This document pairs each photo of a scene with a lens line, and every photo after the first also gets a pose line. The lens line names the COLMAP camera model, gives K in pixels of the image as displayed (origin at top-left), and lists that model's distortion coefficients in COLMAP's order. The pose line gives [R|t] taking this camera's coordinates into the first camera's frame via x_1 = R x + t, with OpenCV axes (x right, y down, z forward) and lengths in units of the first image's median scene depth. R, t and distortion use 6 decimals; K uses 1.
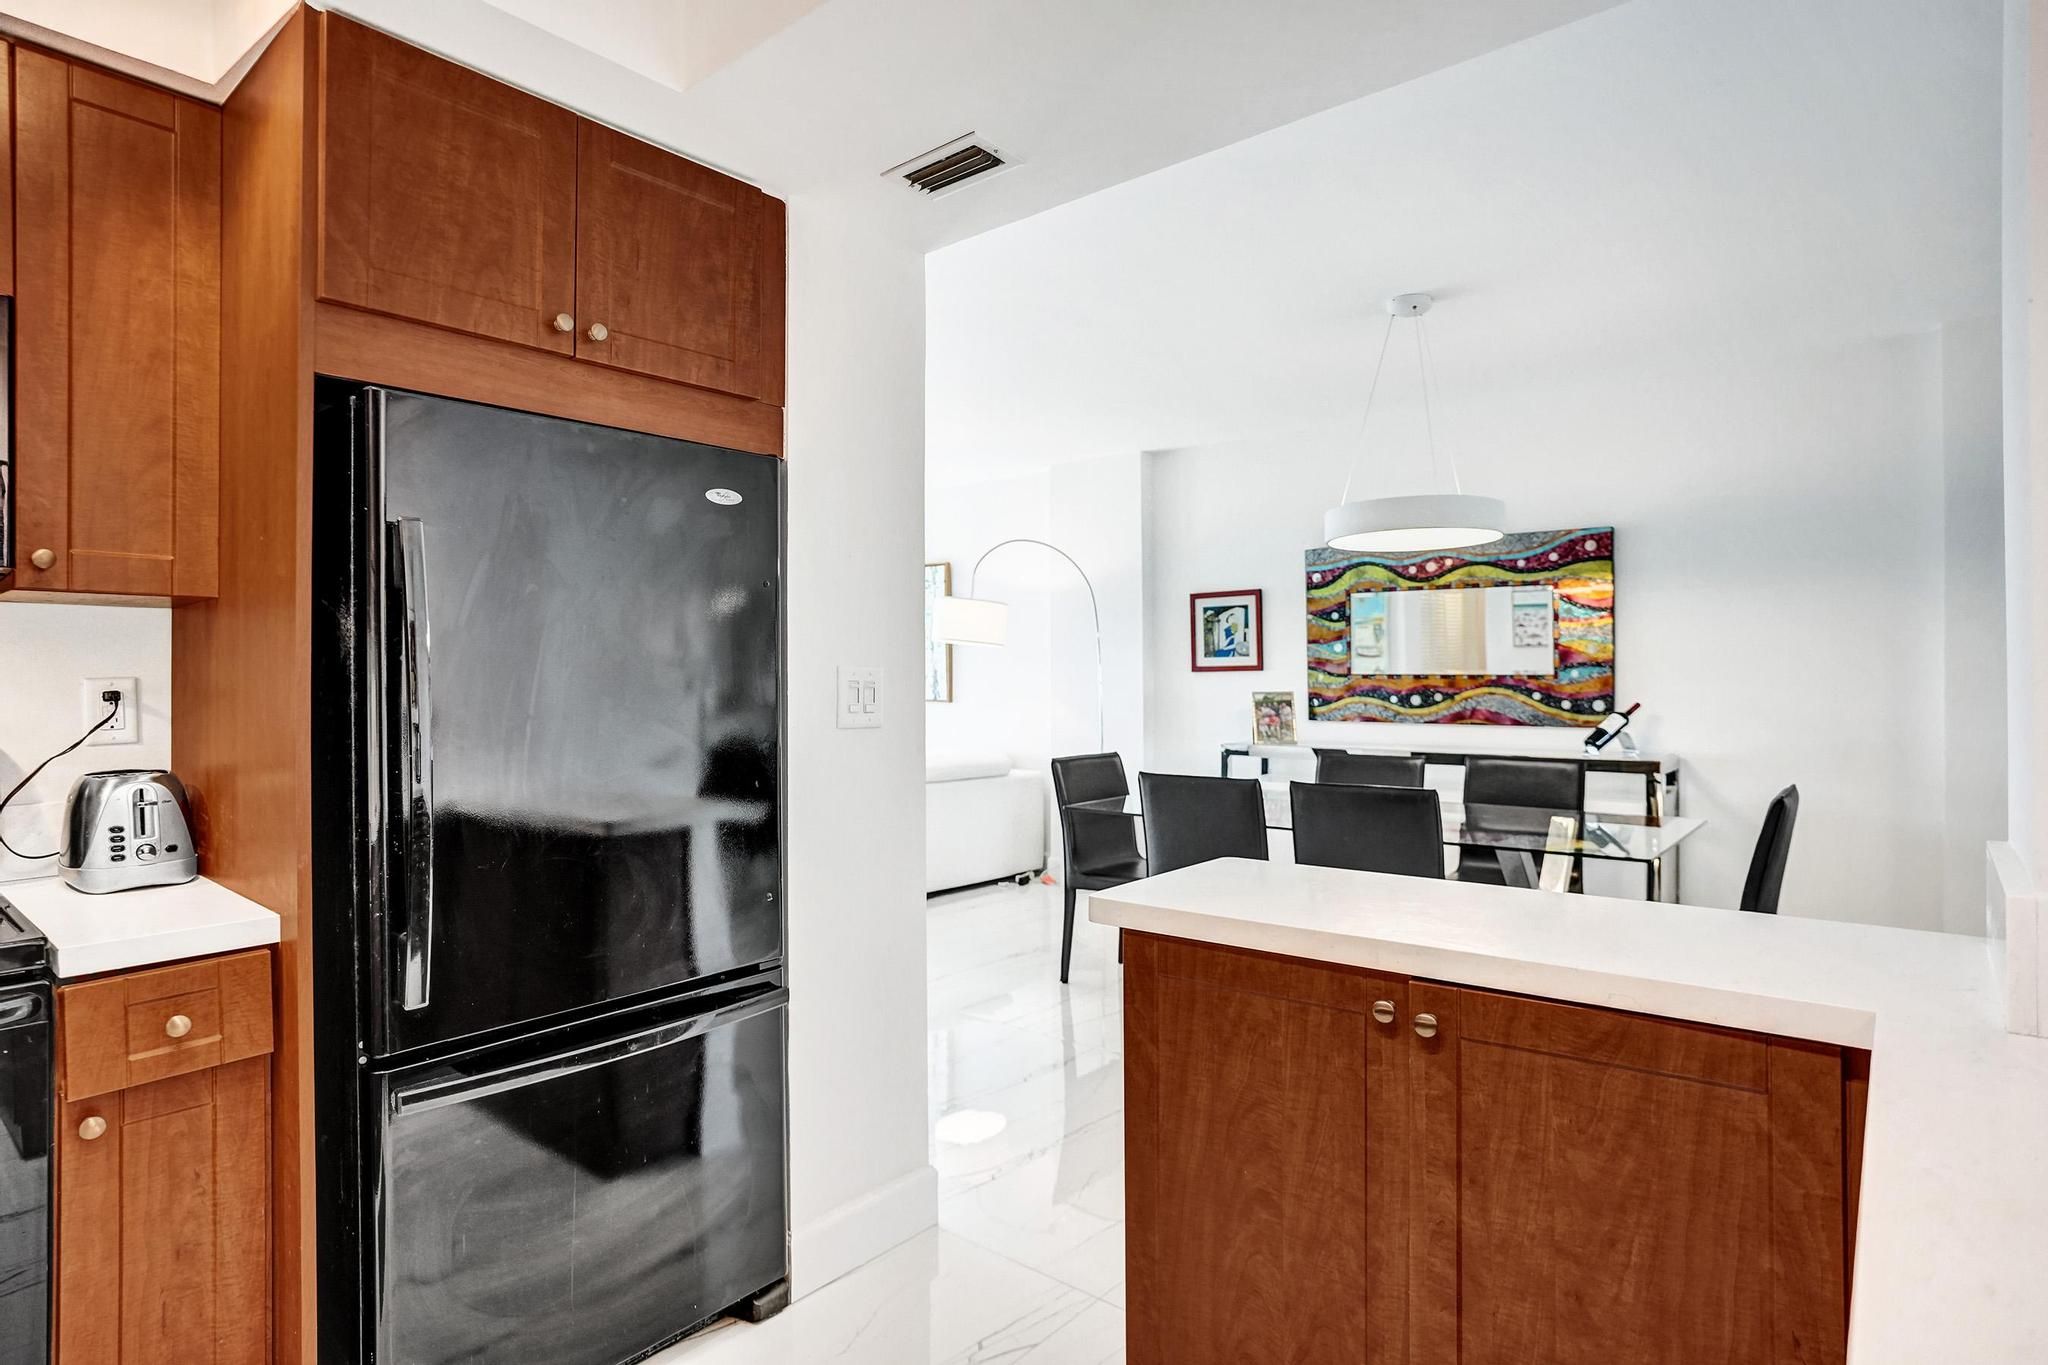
lens RADIAL K [[1092.9, 0, 1033.9], [0, 1092.9, 670.0], [0, 0, 1]] dist [-0.039610, 0.020309]
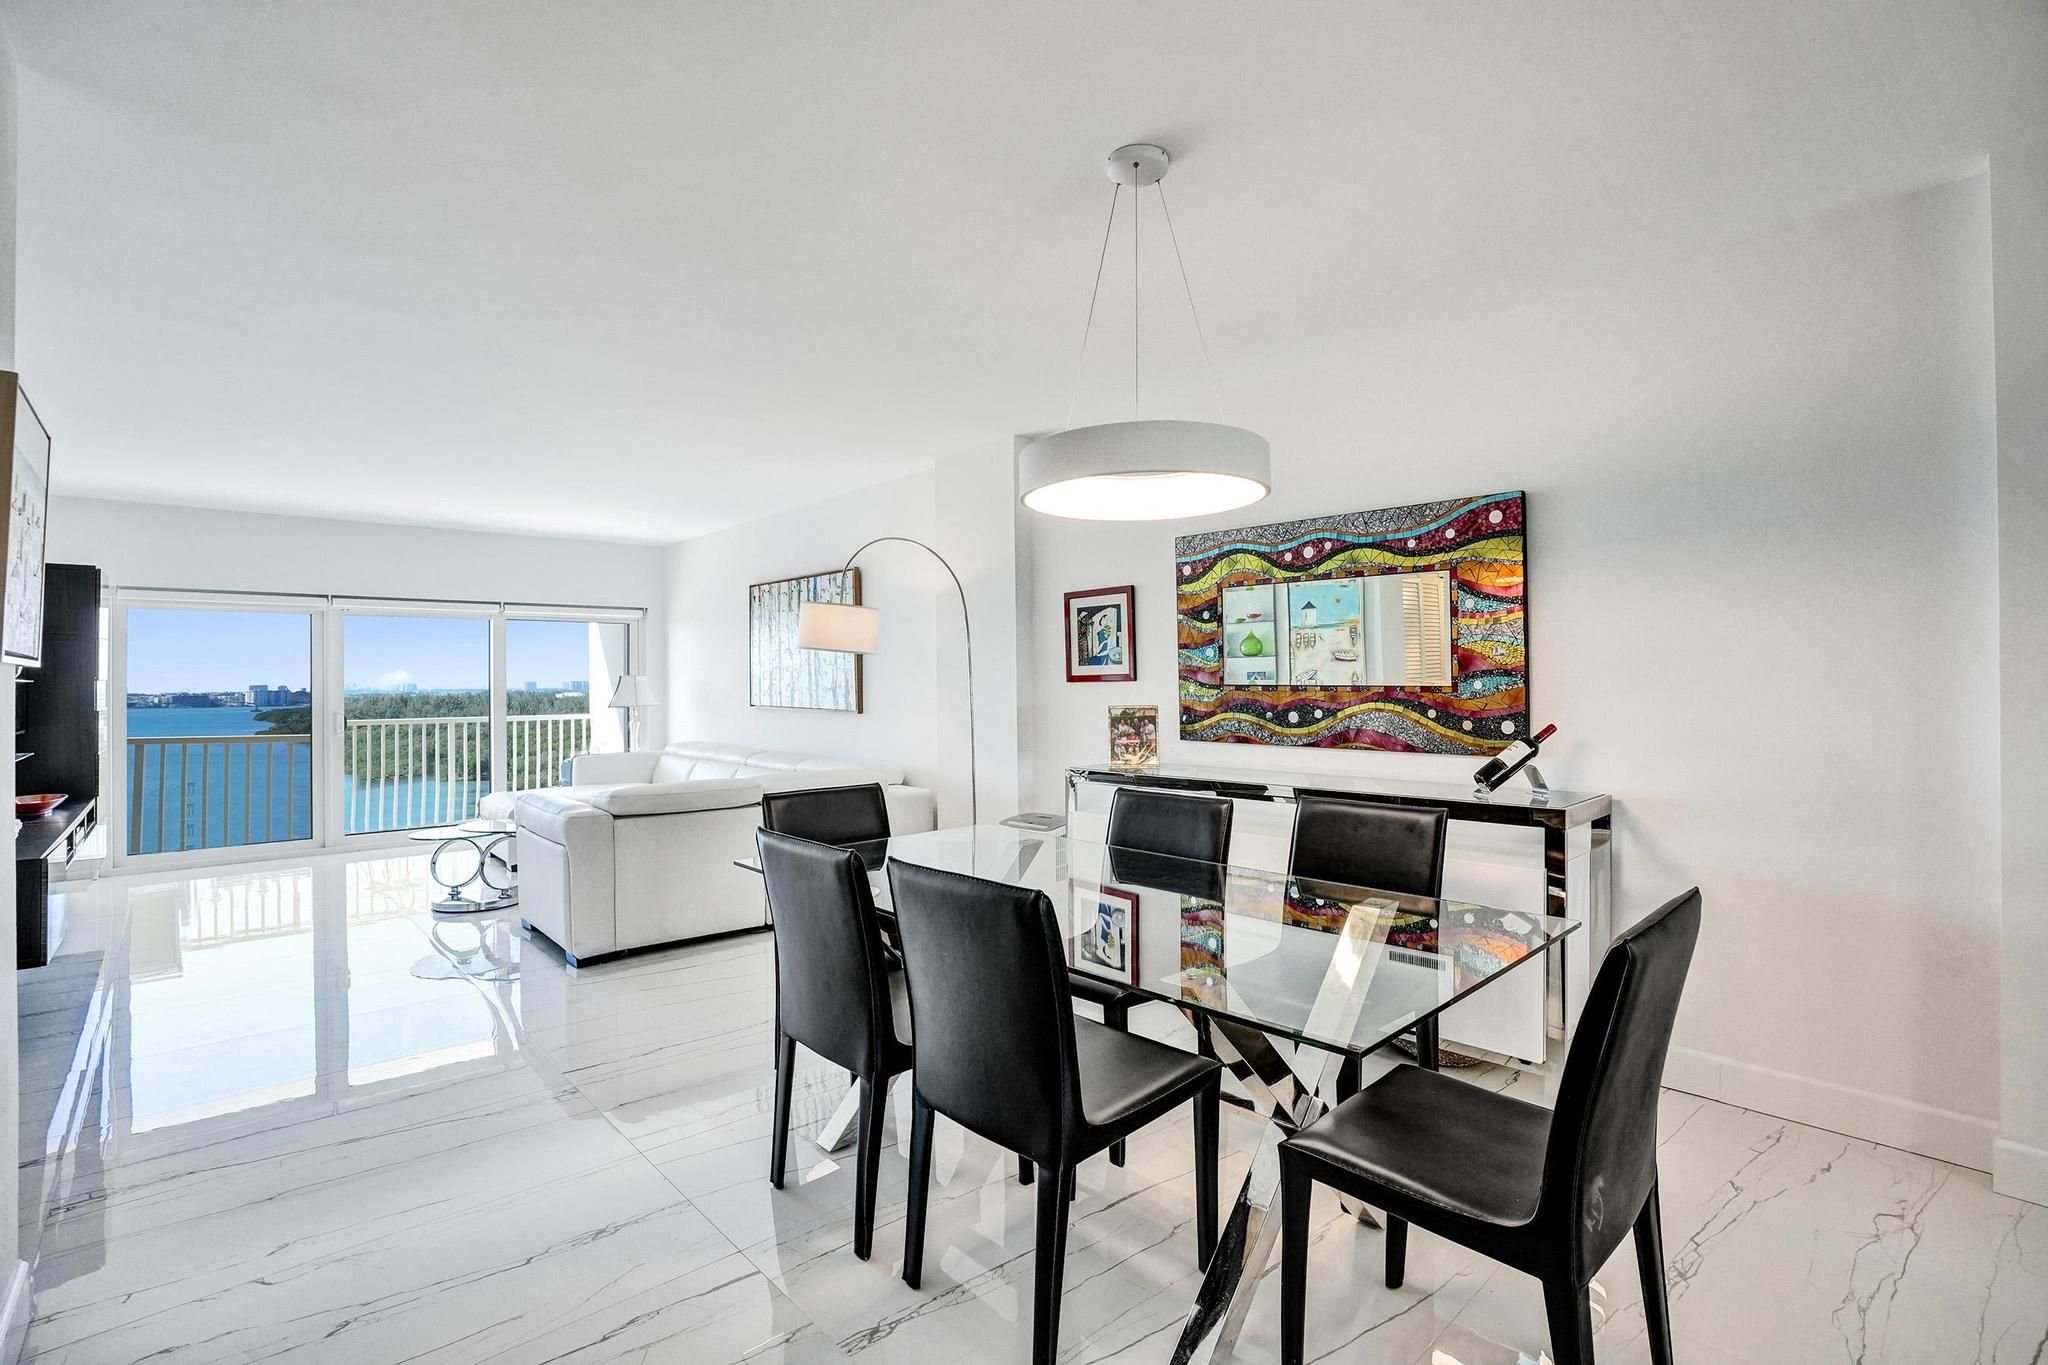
lens RADIAL K [[948.5, 0, 1021.6], [0, 948.5, 673.2], [0, 0, 1]] dist [-0.068435, 0.023272]
pose [[0.990175, -0.006480, -0.139682, 0.268959], [0.006649, 0.999978, 0.000744, -0.007460], [0.139674, -0.001665, 0.990196, 0.297550]]
